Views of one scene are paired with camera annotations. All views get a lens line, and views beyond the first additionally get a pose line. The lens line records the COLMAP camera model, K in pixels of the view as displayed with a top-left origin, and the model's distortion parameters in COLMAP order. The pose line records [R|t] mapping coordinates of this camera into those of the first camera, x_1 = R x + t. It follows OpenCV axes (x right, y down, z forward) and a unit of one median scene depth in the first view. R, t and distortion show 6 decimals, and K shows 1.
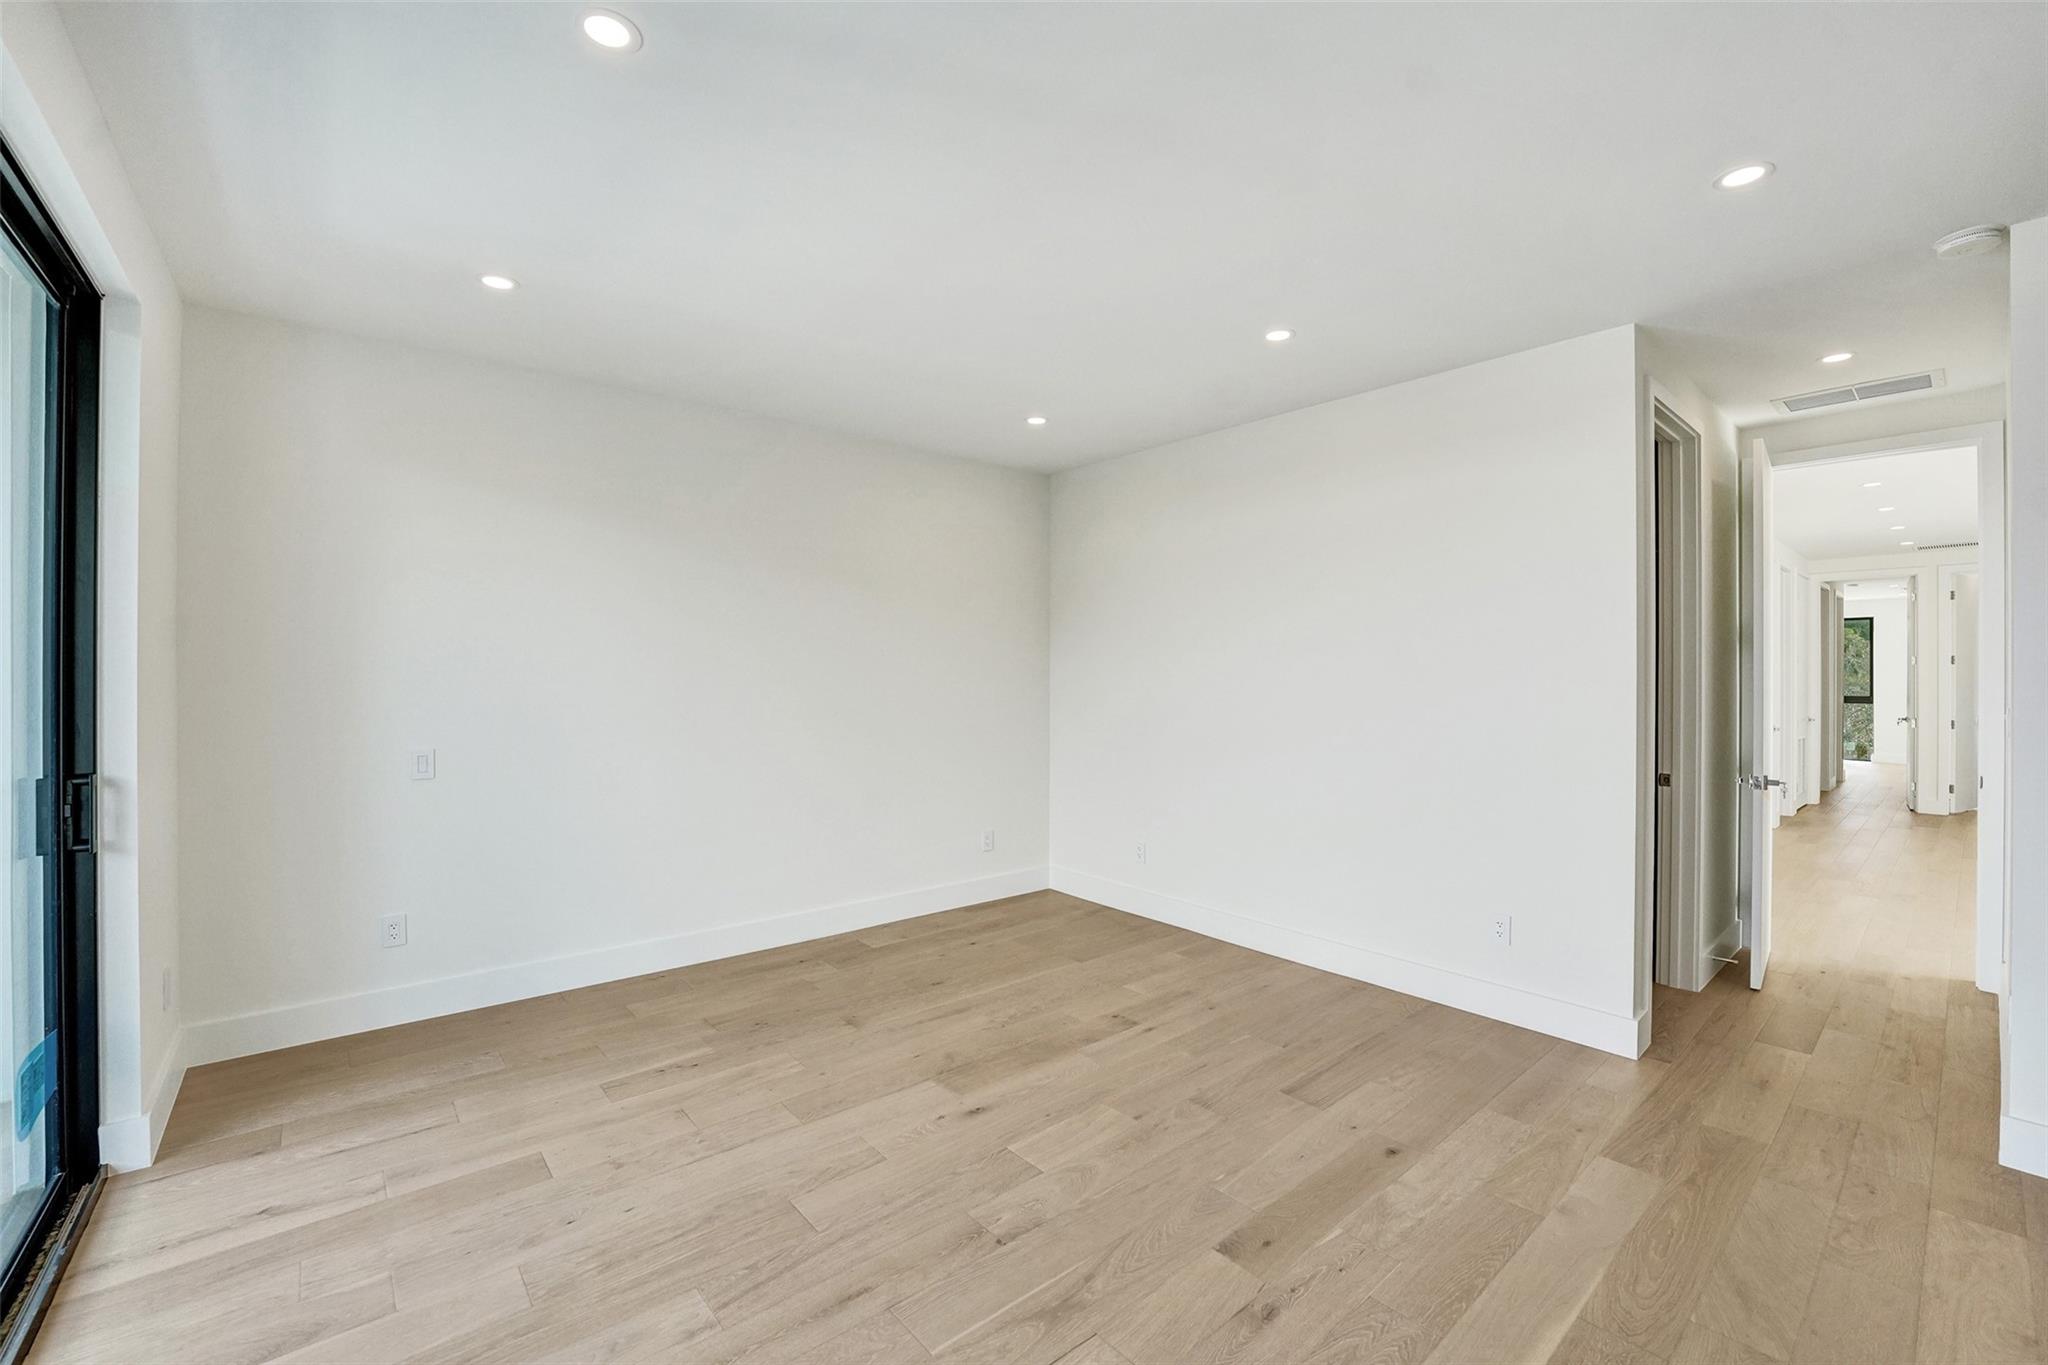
lens RADIAL K [[836.7, 0, 1028.7], [0, 836.7, 682.0], [0, 0, 1]] dist [-0.025252, 0.000030]
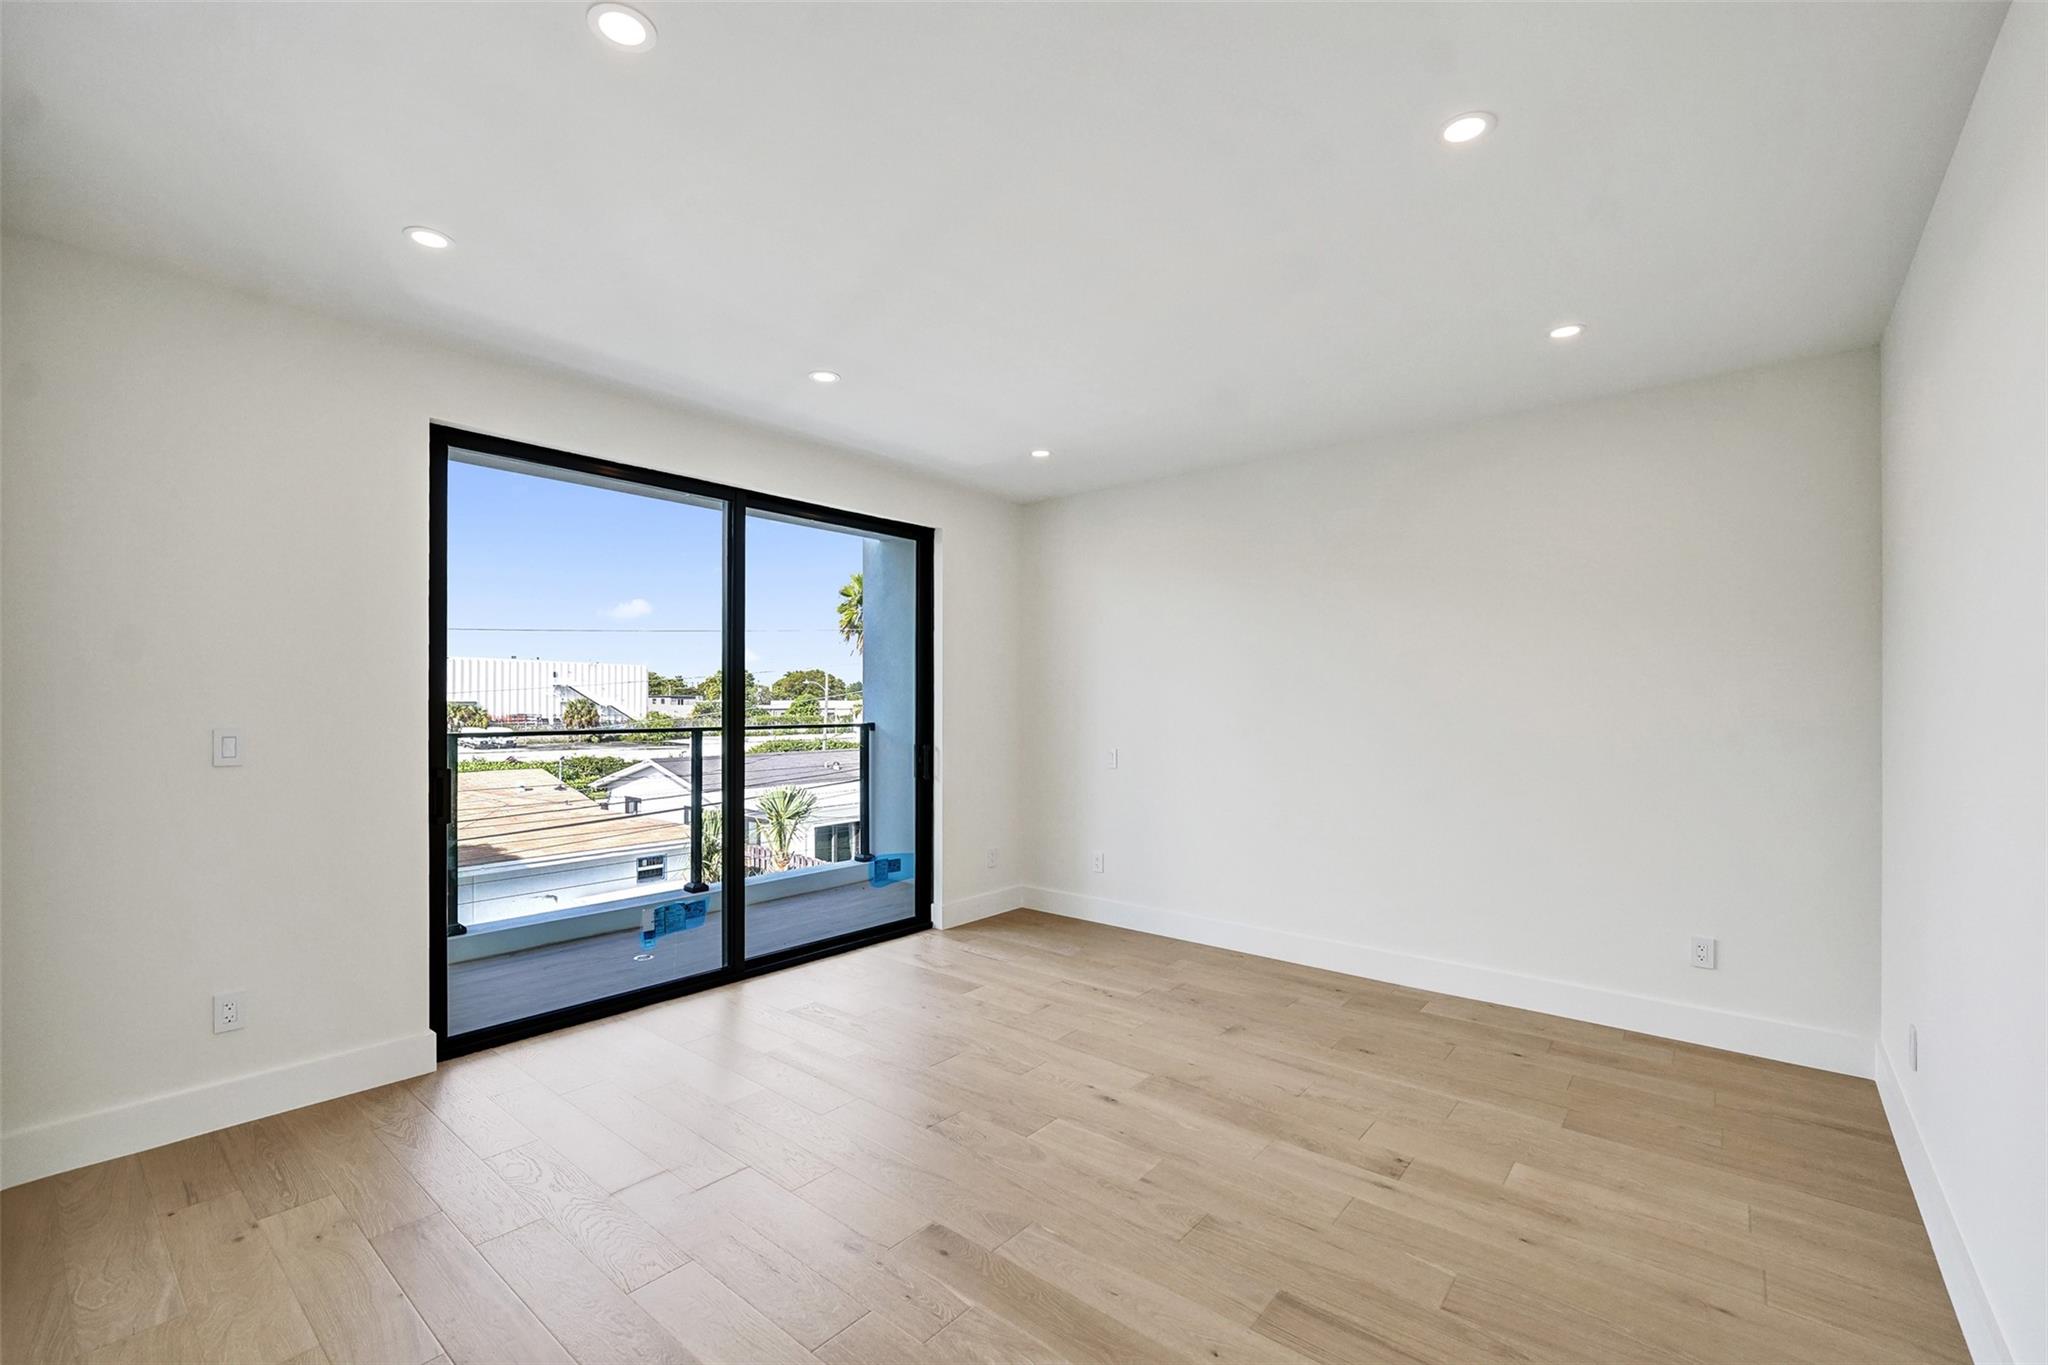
lens RADIAL K [[836.7, 0, 1028.7], [0, 836.7, 682.0], [0, 0, 1]] dist [-0.025252, 0.000030]
pose [[0.187419, -0.026493, -0.981923, 0.825107], [-0.014662, 0.999449, -0.029764, -0.003543], [0.982171, 0.019976, 0.186927, 0.549279]]
